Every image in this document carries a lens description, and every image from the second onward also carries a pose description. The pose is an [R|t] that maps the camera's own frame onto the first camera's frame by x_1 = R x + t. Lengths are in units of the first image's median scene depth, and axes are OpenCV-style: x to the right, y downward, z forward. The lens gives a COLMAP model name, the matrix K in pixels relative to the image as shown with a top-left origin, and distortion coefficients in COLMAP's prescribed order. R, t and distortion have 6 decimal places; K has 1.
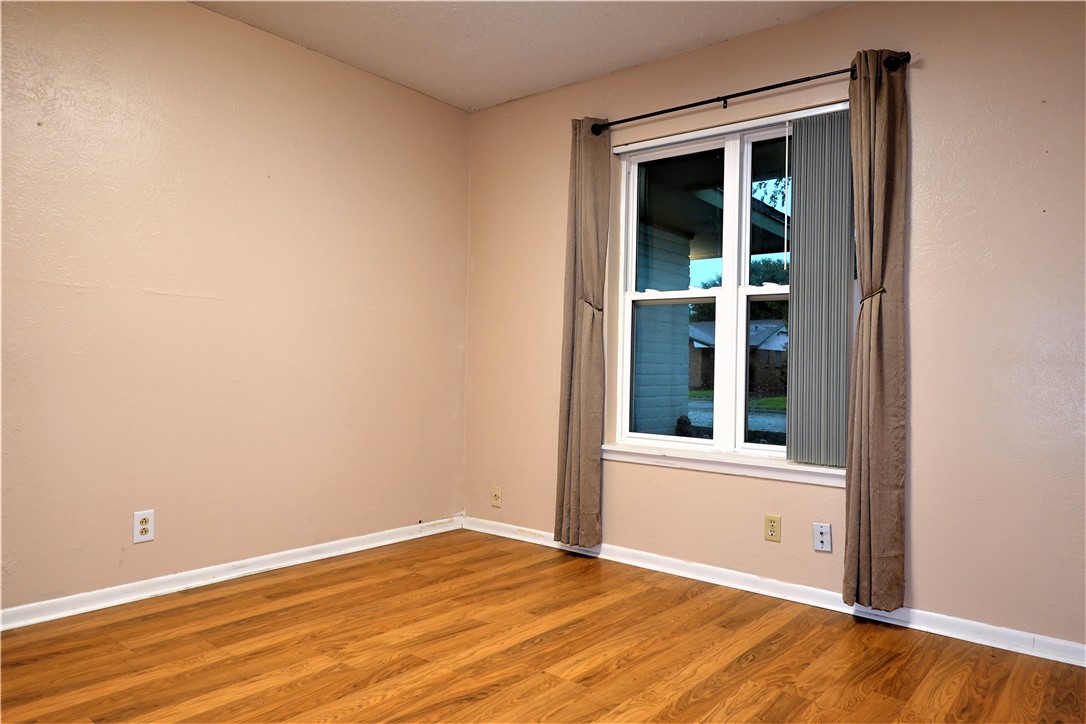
lens RADIAL K [[722.4, 0, 544.9], [0, 722.4, 359.5], [0, 0, 1]] dist [-0.003688, -0.000305]
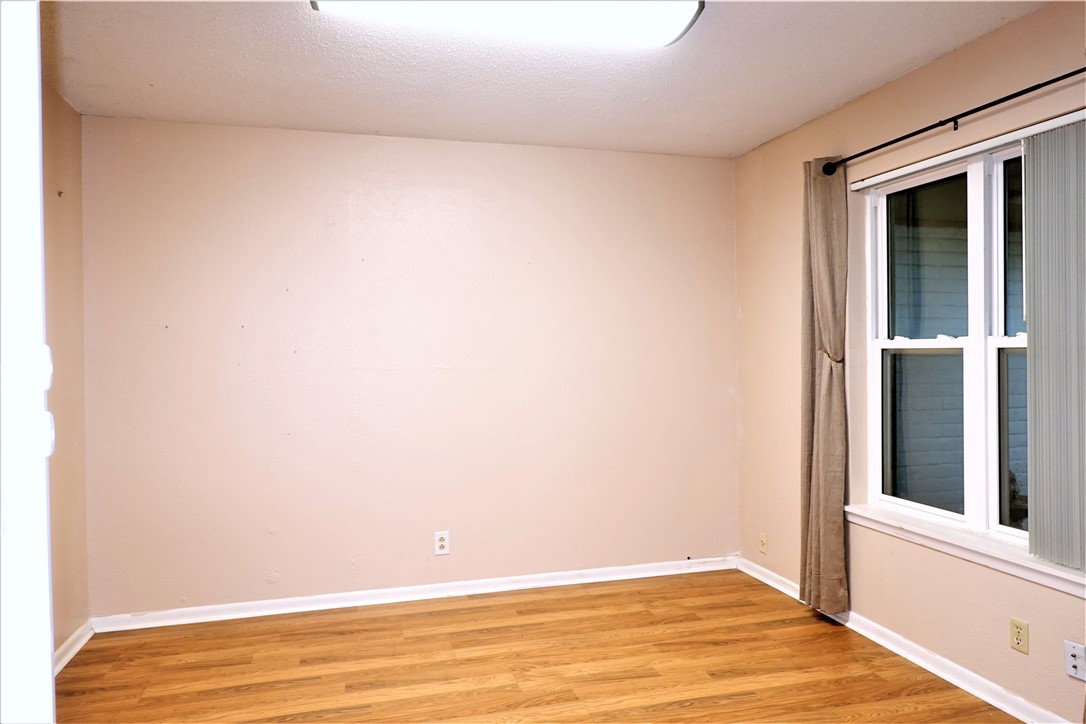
lens RADIAL K [[722.4, 0, 544.7], [0, 722.4, 358.9], [0, 0, 1]] dist [-0.003688, -0.000305]
pose [[0.815259, -0.023403, -0.578623, 0.368646], [0.031027, 0.999513, 0.003289, -0.104722], [0.578265, -0.020635, 0.815588, 0.023092]]
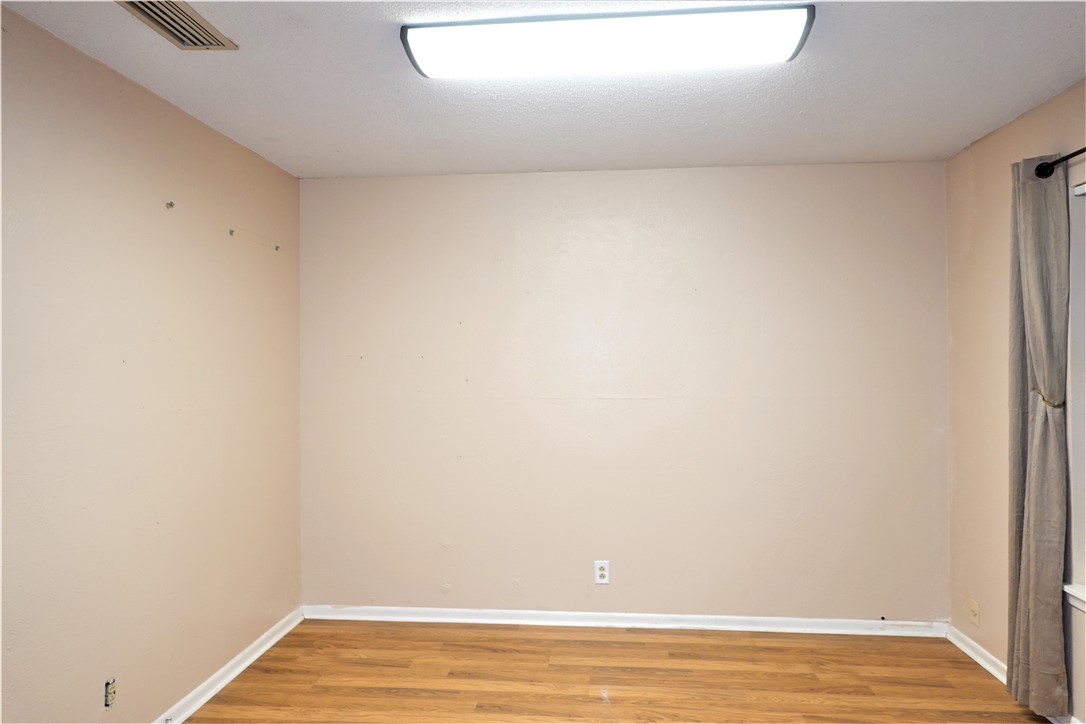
lens RADIAL K [[722.4, 0, 544.2], [0, 722.4, 358.6], [0, 0, 1]] dist [-0.003688, -0.000305]
pose [[0.558014, -0.023405, -0.829501, 0.487579], [0.020606, 0.999685, -0.014345, -0.143096], [0.829576, -0.009087, 0.558321, 0.157991]]
